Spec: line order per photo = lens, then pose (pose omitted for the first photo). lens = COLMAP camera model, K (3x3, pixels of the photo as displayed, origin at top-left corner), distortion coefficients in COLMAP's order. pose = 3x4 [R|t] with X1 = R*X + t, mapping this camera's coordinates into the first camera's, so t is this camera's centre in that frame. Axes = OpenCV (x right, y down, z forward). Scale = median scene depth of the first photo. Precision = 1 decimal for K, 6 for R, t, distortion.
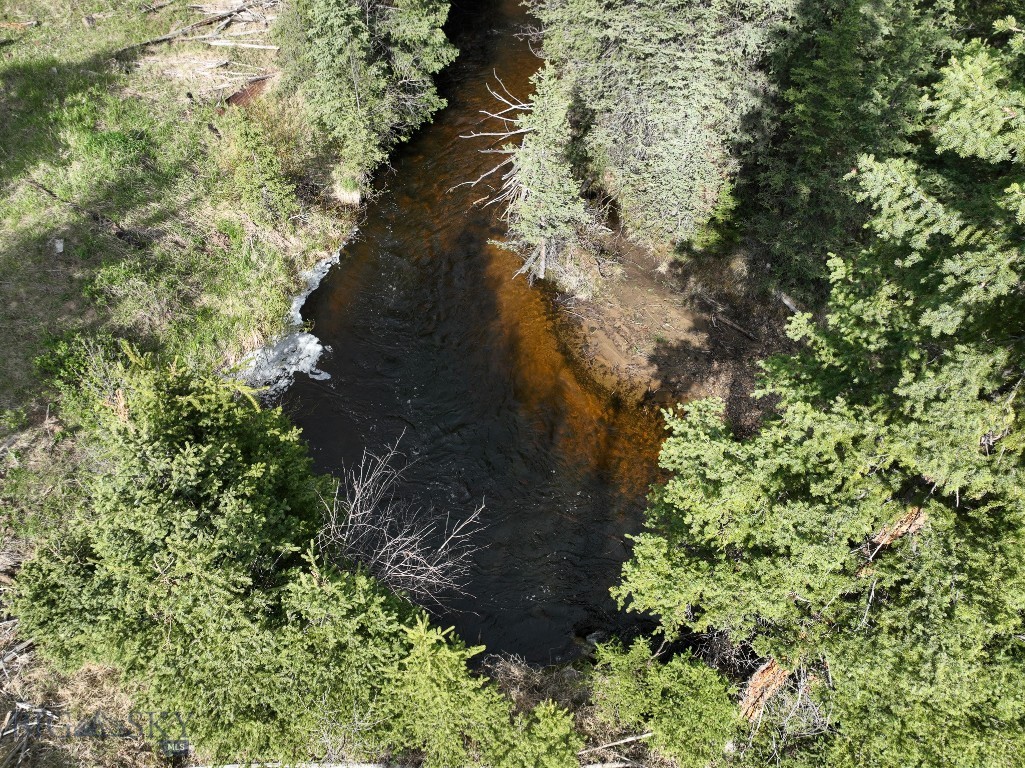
lens RADIAL K [[722.3, 0, 512.5], [0, 722.3, 384.0], [0, 0, 1]] dist [-0.008064, 0.022862]
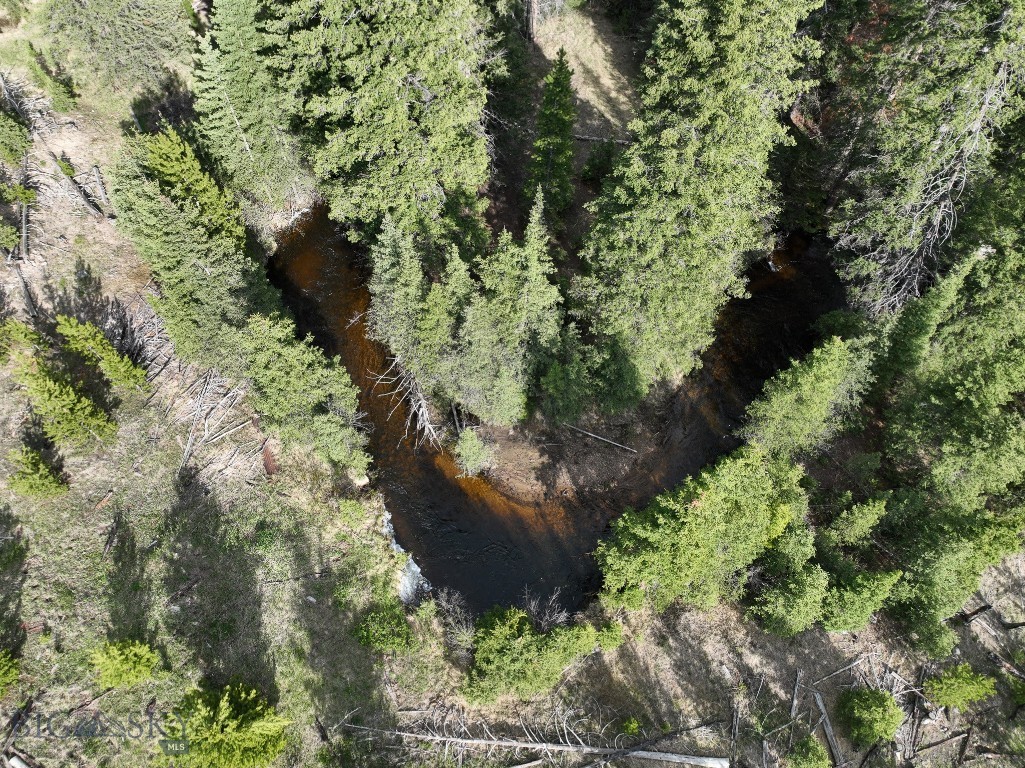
lens RADIAL K [[722.3, 0, 512.5], [0, 722.3, 384.0], [0, 0, 1]] dist [-0.008064, 0.022862]
pose [[0.780256, -0.550710, 0.296510, -0.384952], [0.476502, 0.830474, 0.288546, -0.956052], [-0.405150, -0.083852, 0.910397, -1.073134]]
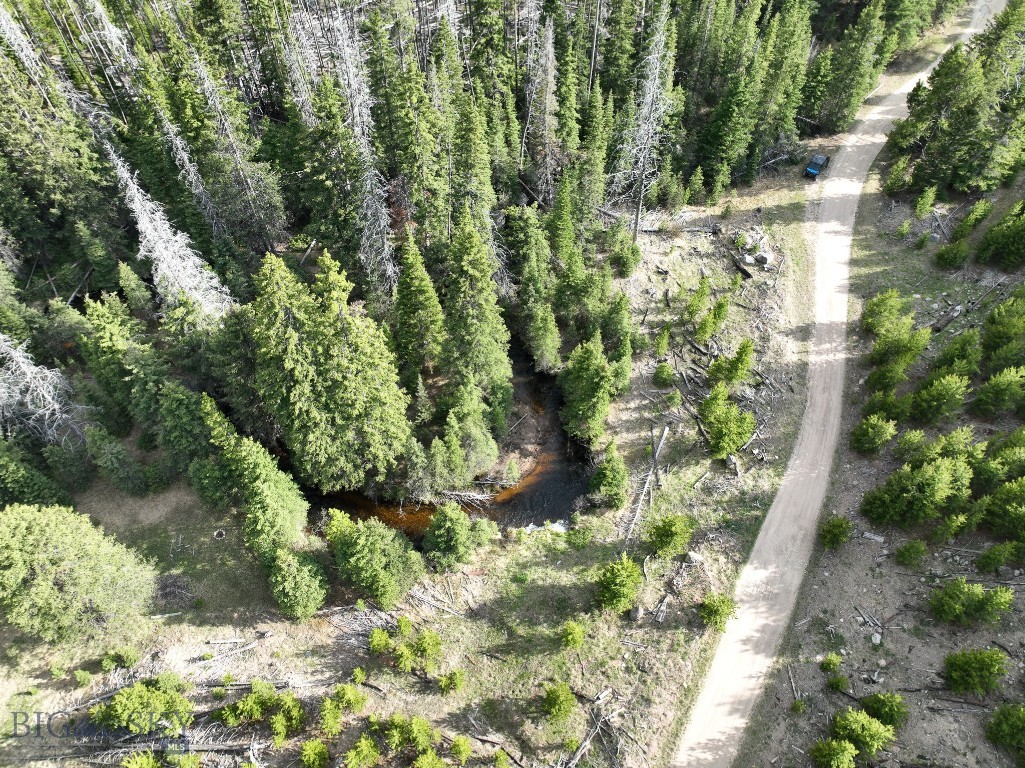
lens RADIAL K [[722.3, 0, 512.5], [0, 722.3, 384.0], [0, 0, 1]] dist [-0.008064, 0.022862]
pose [[-0.345069, -0.776552, 0.527157, -1.791654], [0.693772, 0.167249, 0.700506, -3.287101], [-0.632146, 0.607449, 0.481038, -1.465829]]
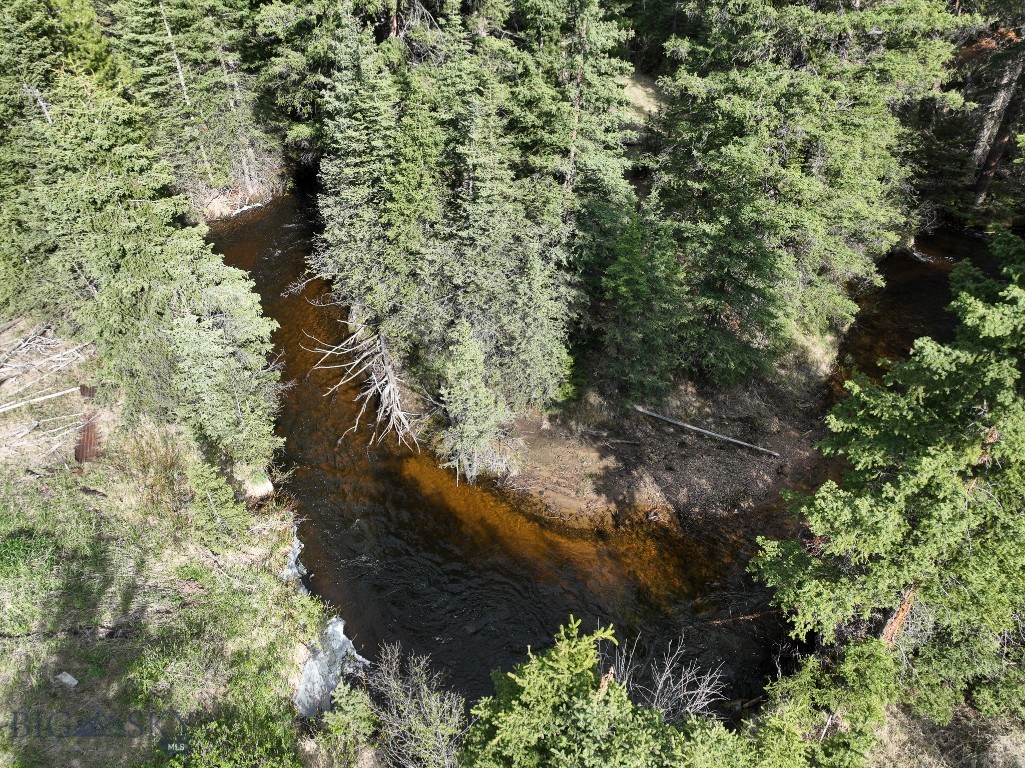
lens RADIAL K [[722.3, 0, 512.5], [0, 722.3, 384.0], [0, 0, 1]] dist [-0.008064, 0.022862]
pose [[0.790329, -0.387522, 0.474559, -0.415433], [0.471515, 0.879291, -0.067236, -0.168952], [-0.391220, 0.276901, 0.877652, -0.105512]]
